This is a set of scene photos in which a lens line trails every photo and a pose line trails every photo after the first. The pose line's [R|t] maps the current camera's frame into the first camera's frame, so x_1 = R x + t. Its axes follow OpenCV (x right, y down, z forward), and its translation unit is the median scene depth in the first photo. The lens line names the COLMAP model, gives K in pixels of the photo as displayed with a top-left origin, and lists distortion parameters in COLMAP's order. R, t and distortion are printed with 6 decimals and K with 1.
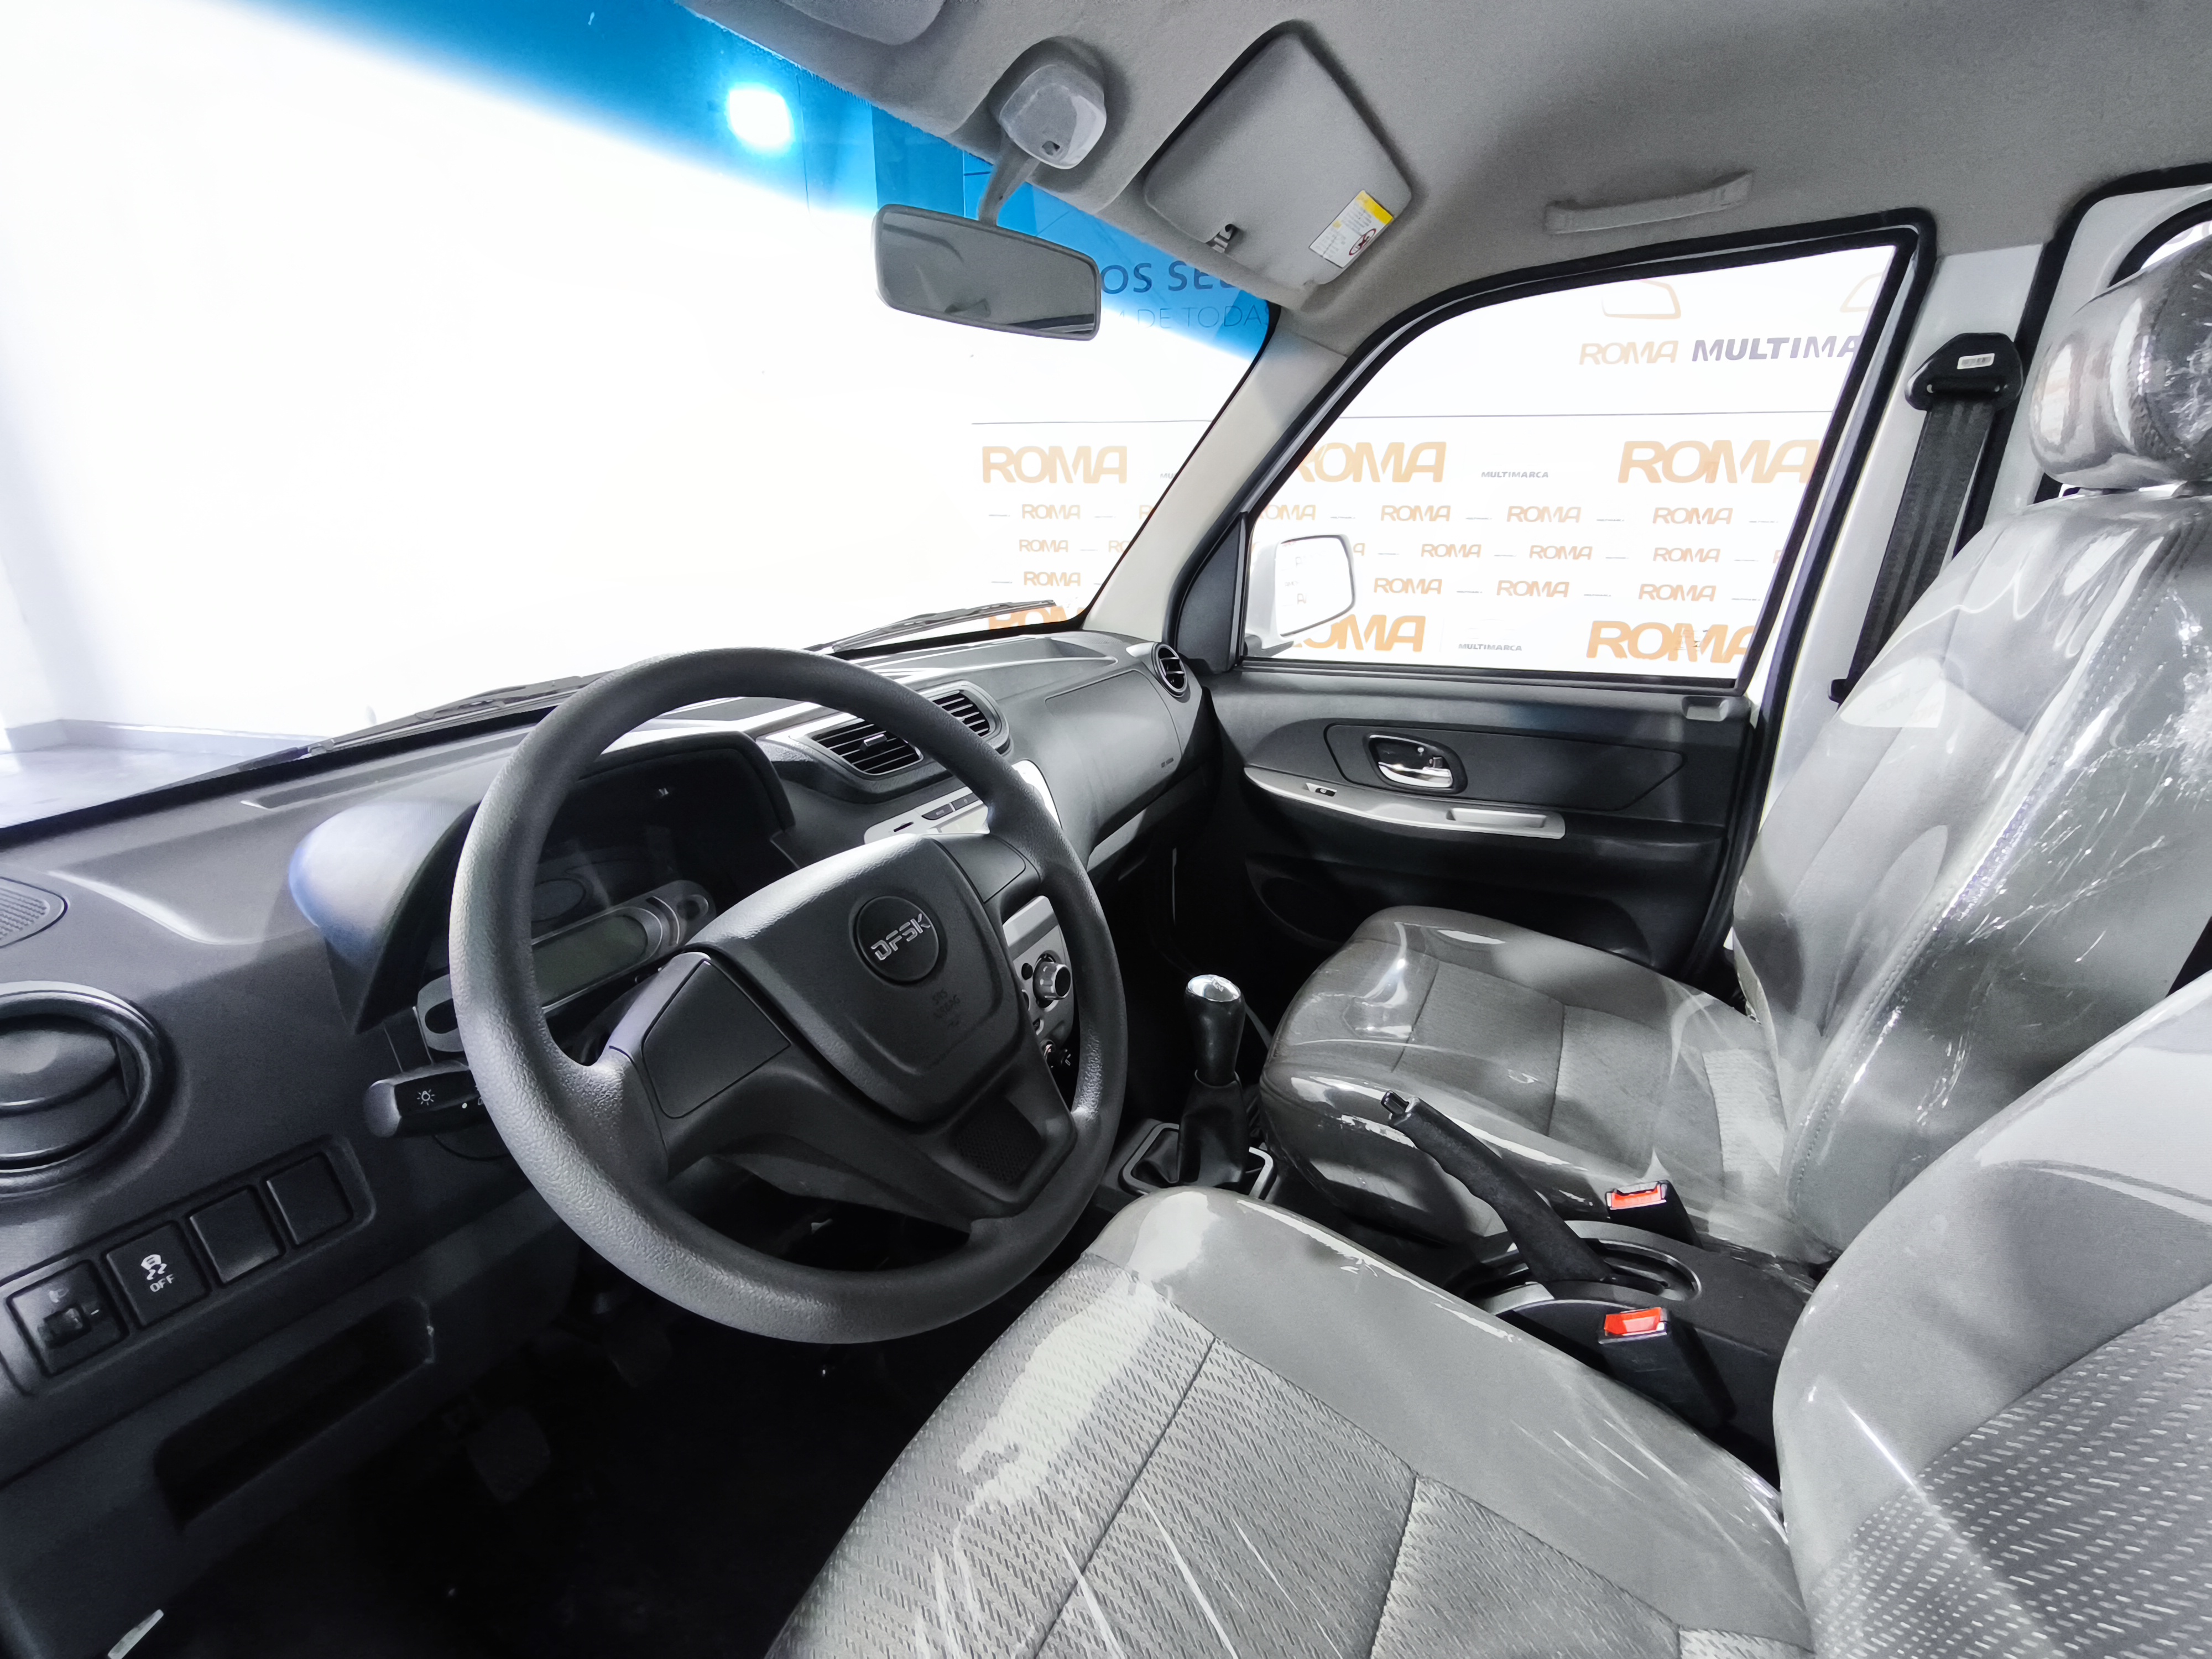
lens RADIAL K [[913.7, 0, 1138.4], [0, 913.7, 836.9], [0, 0, 1]] dist [-0.002161, -0.001170]
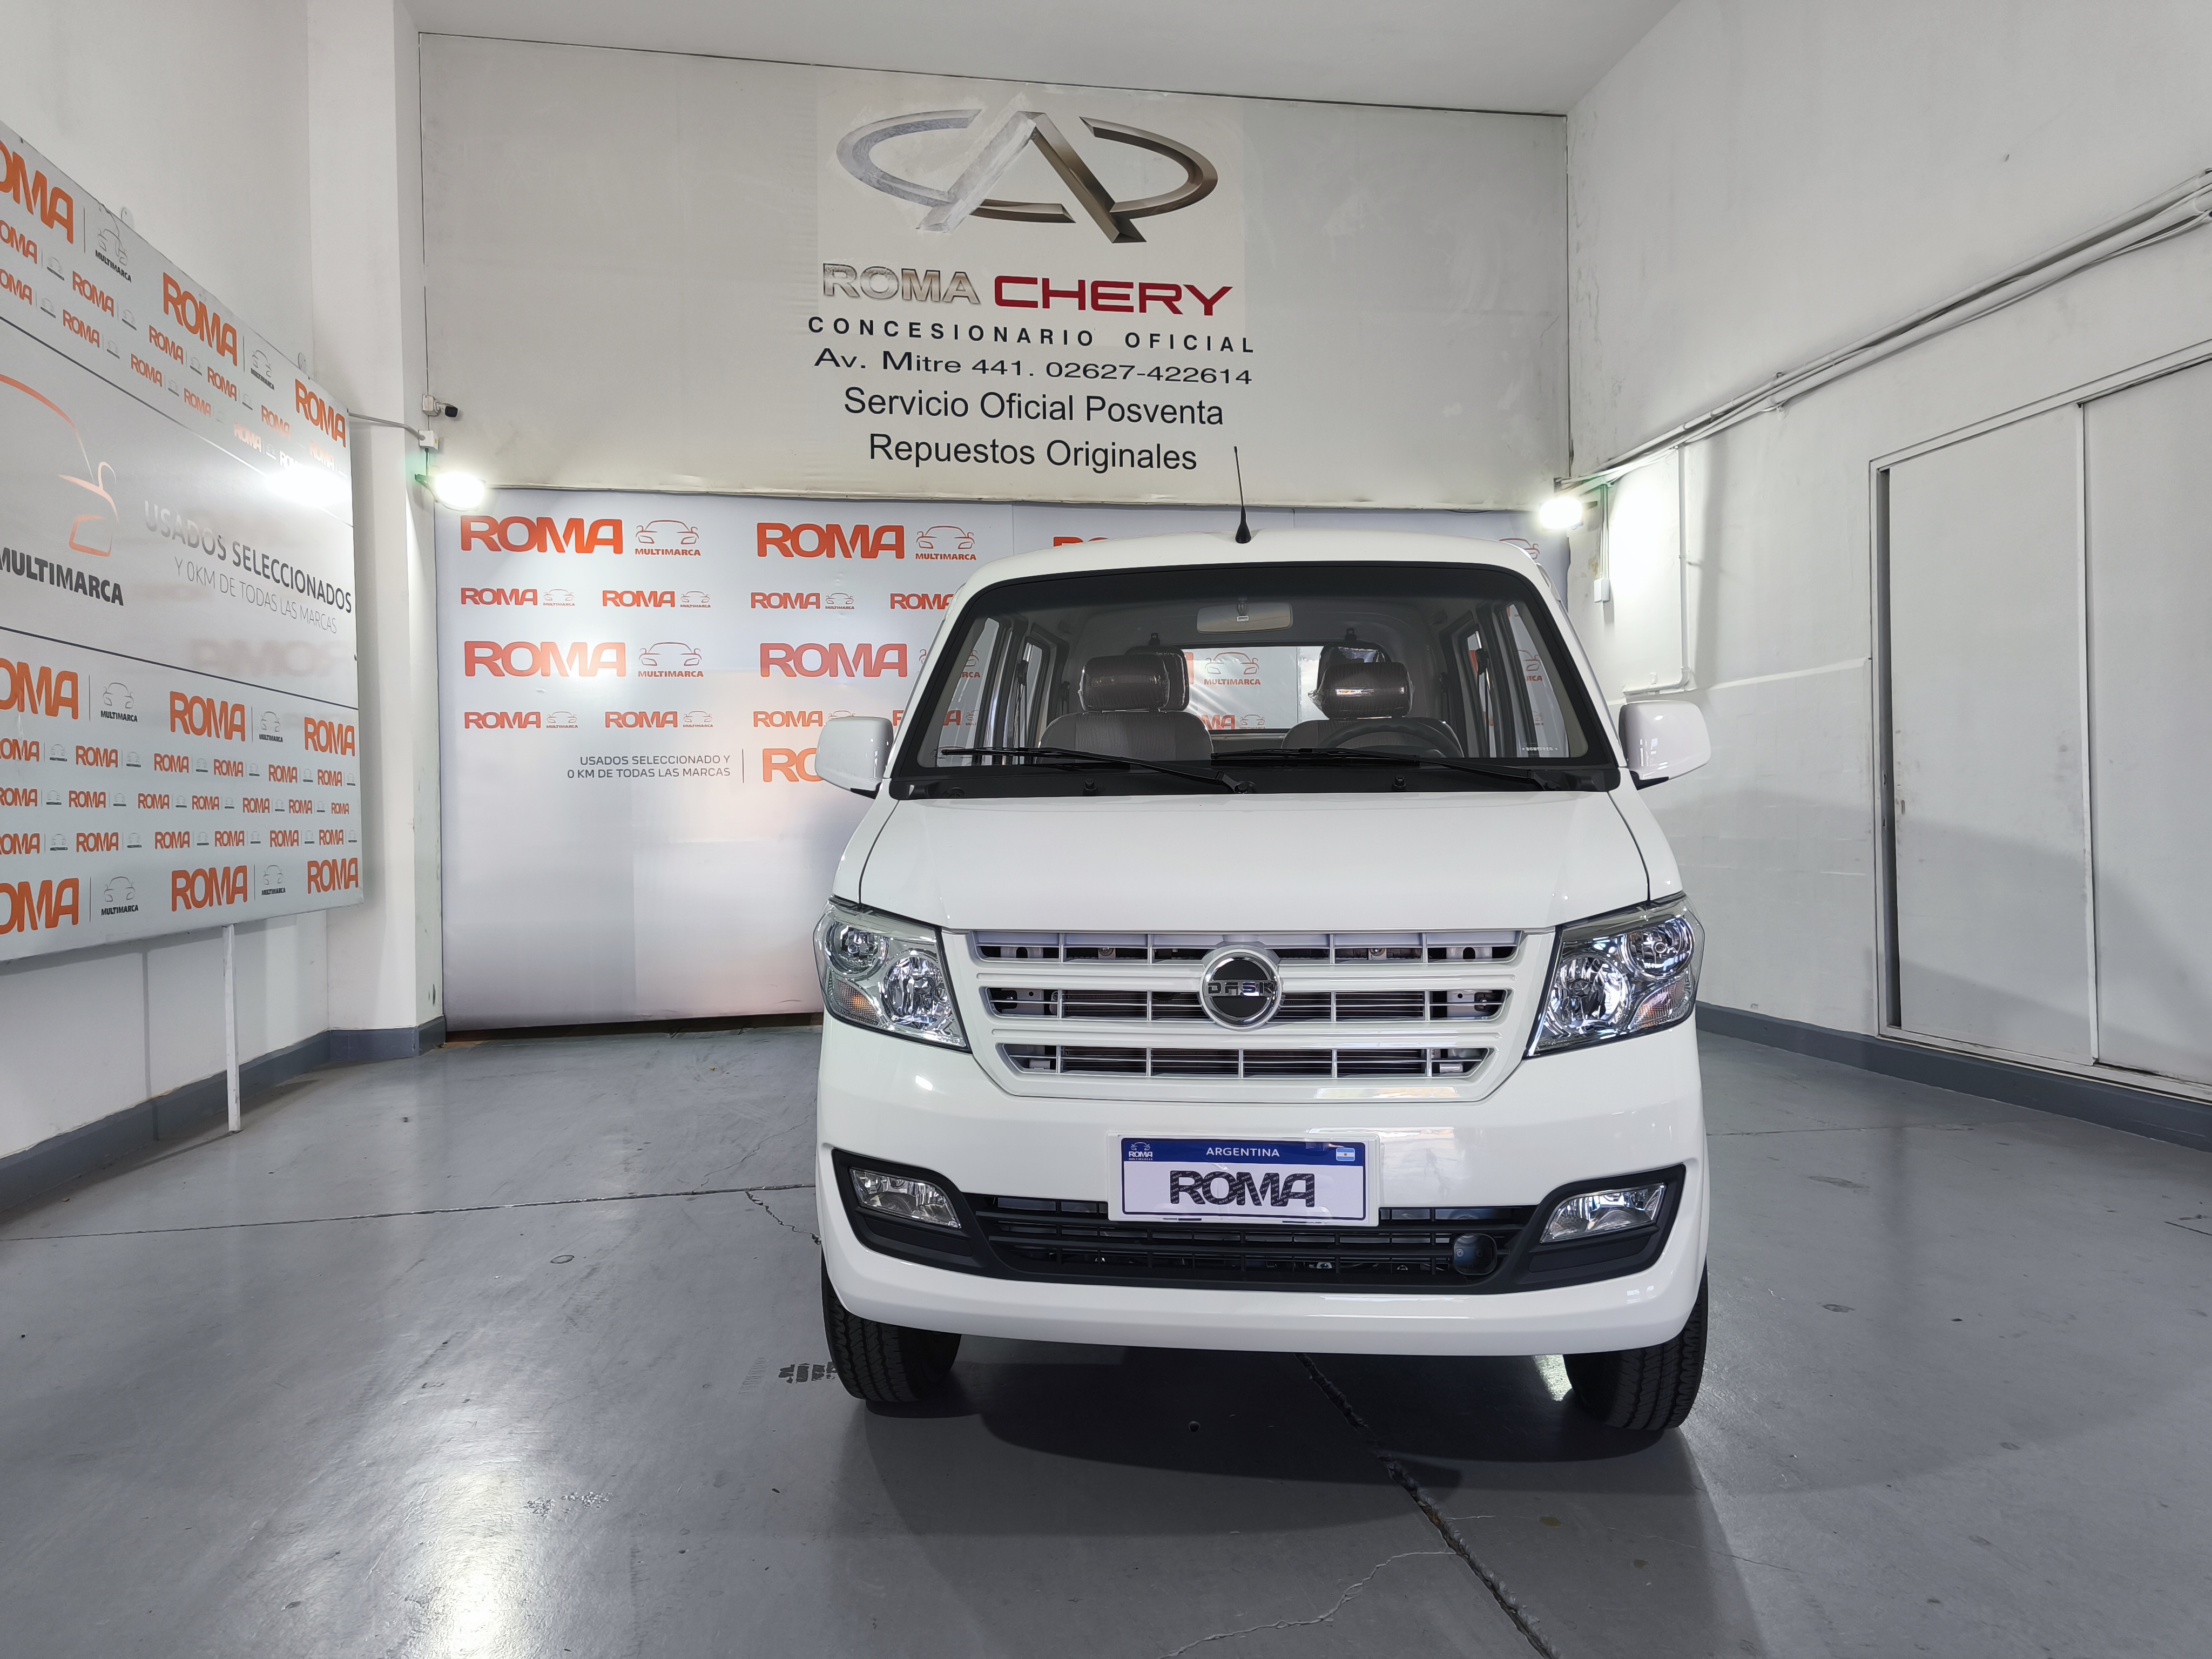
lens RADIAL K [[1458.7, 0, 1097.6], [0, 1458.7, 821.4], [0, 0, 1]] dist [0.073738, -0.056442]
pose [[-0.381611, -0.002264, 0.924320, -2.087030], [0.319849, 0.937895, 0.134349, -0.371505], [-0.867220, 0.346912, -0.357187, 1.486797]]
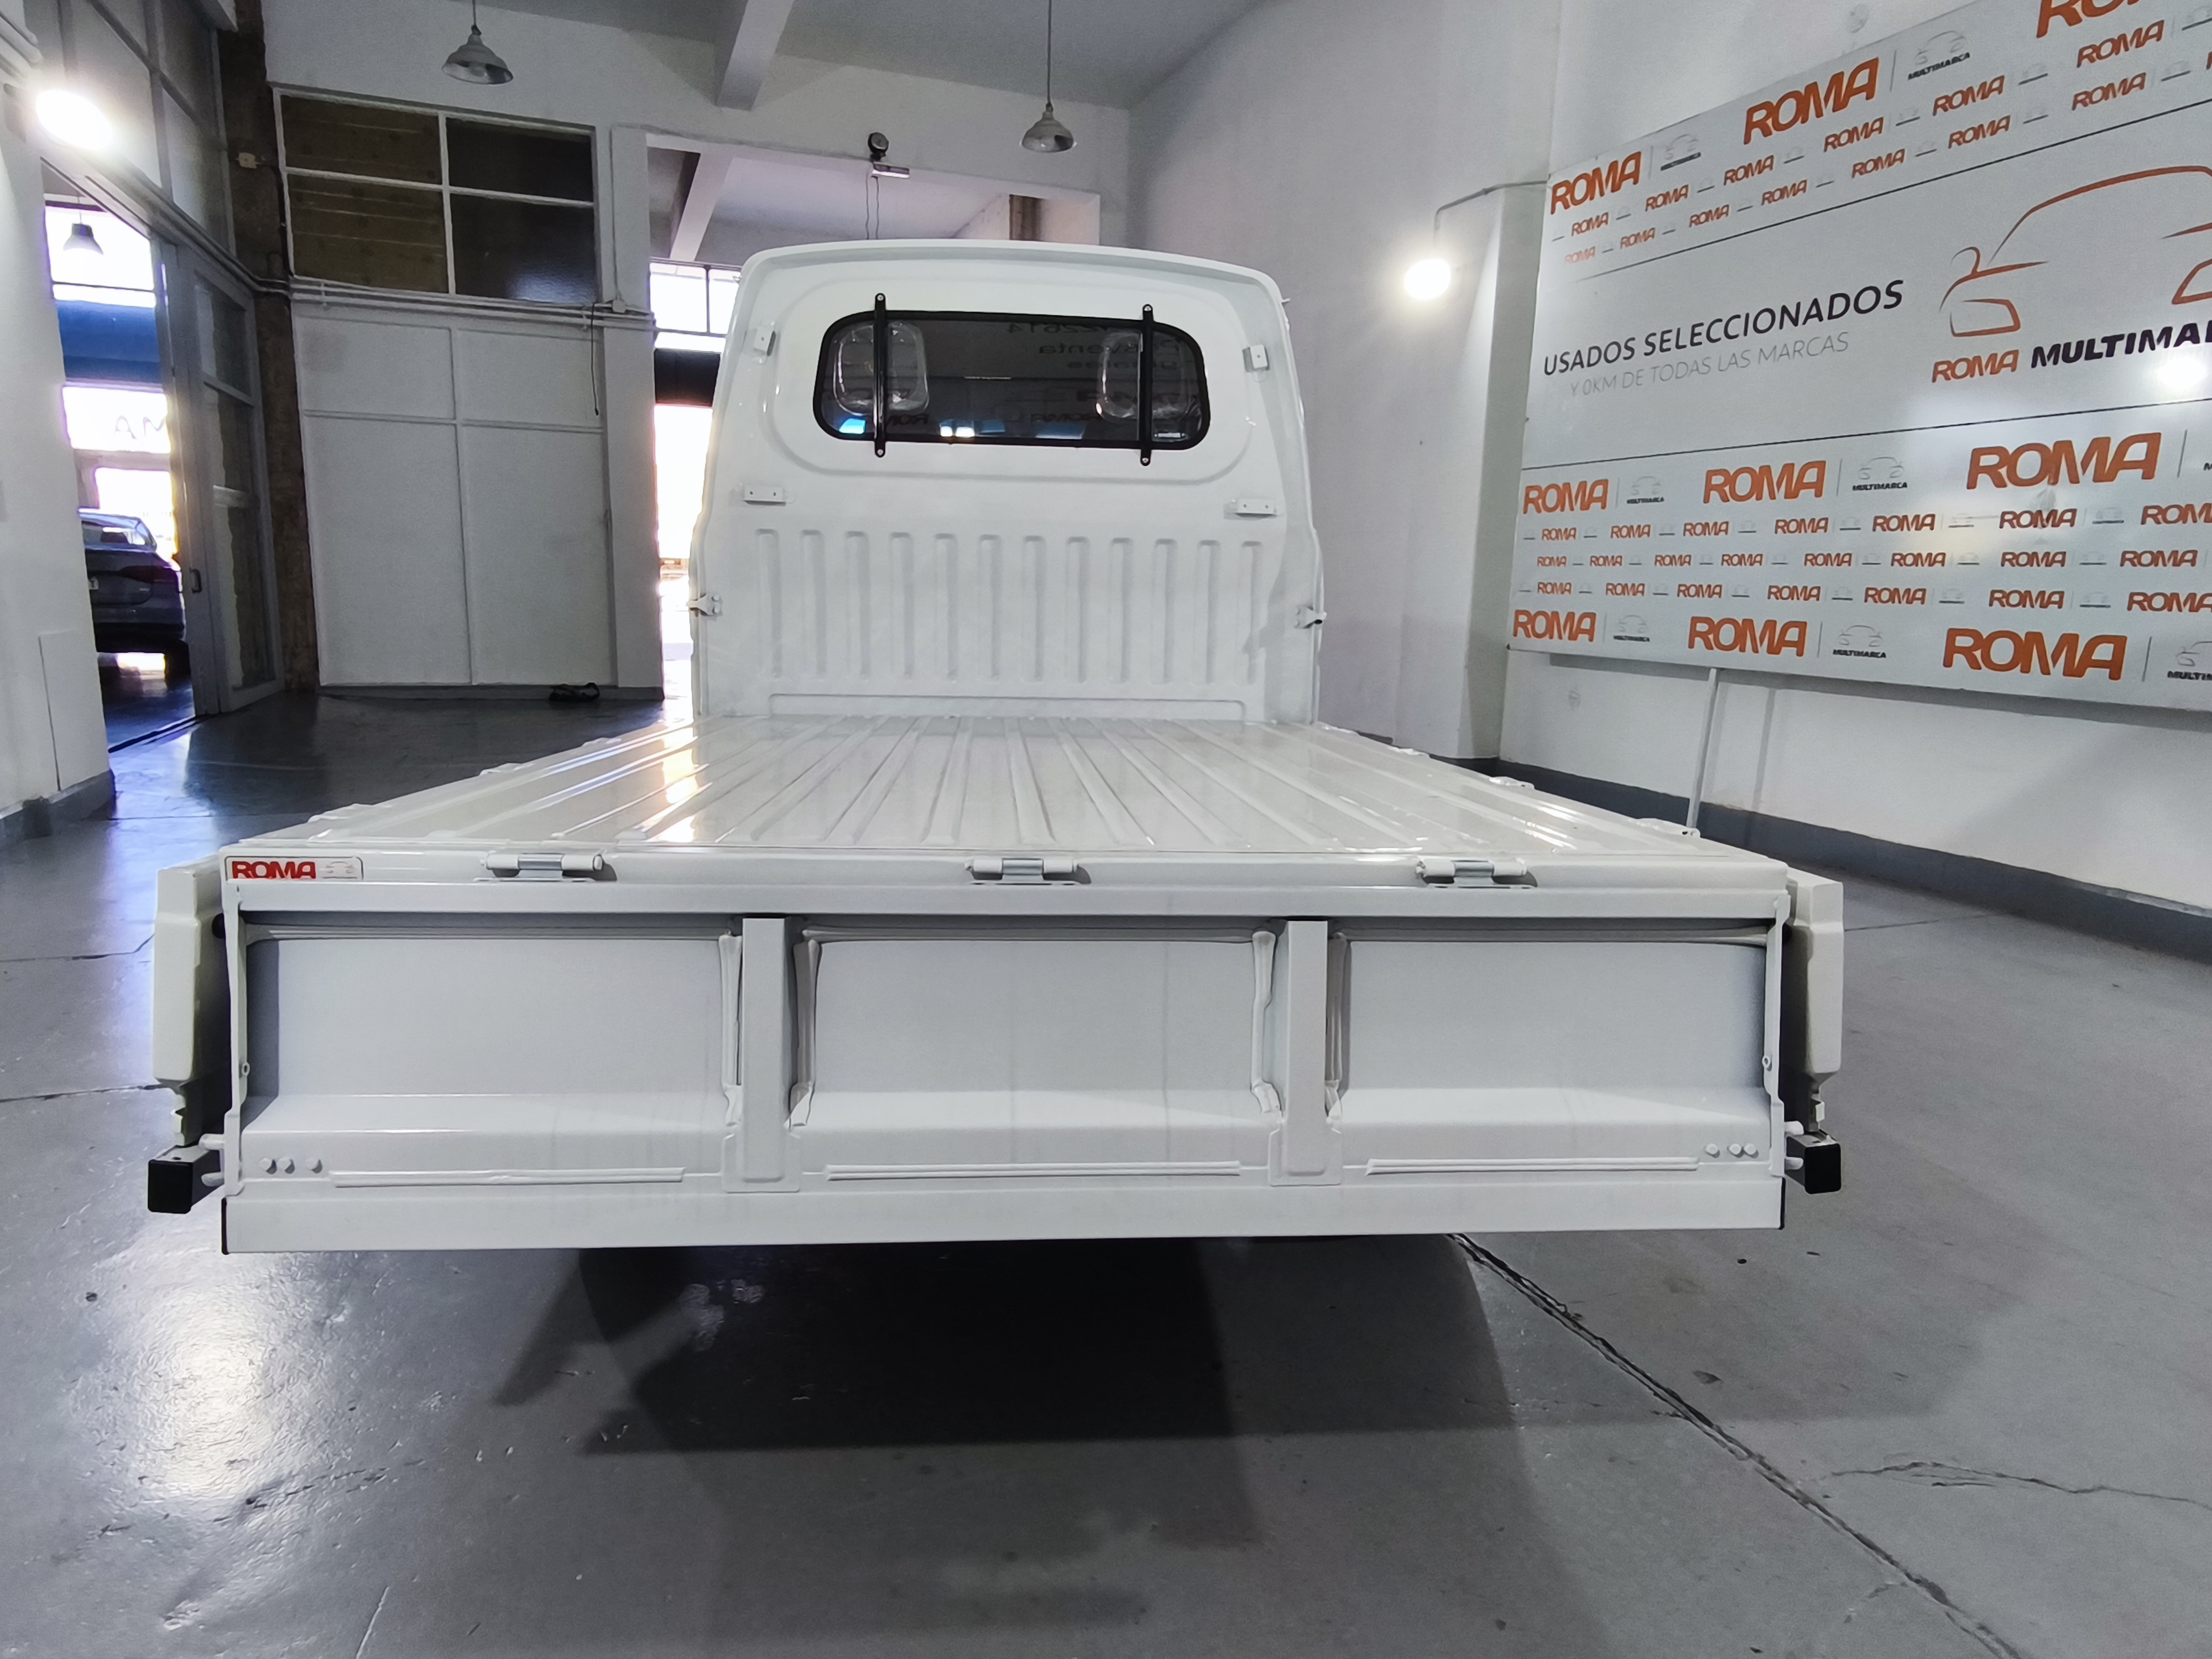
lens RADIAL K [[1333.4, 0, 1103.4], [0, 1333.4, 838.0], [0, 0, 1]] dist [-0.006718, 0.007343]
pose [[0.558640, 0.165532, -0.812724, 2.755548], [-0.297809, 0.954570, -0.010282, 0.587948], [0.774100, 0.247780, 0.582558, -1.038713]]
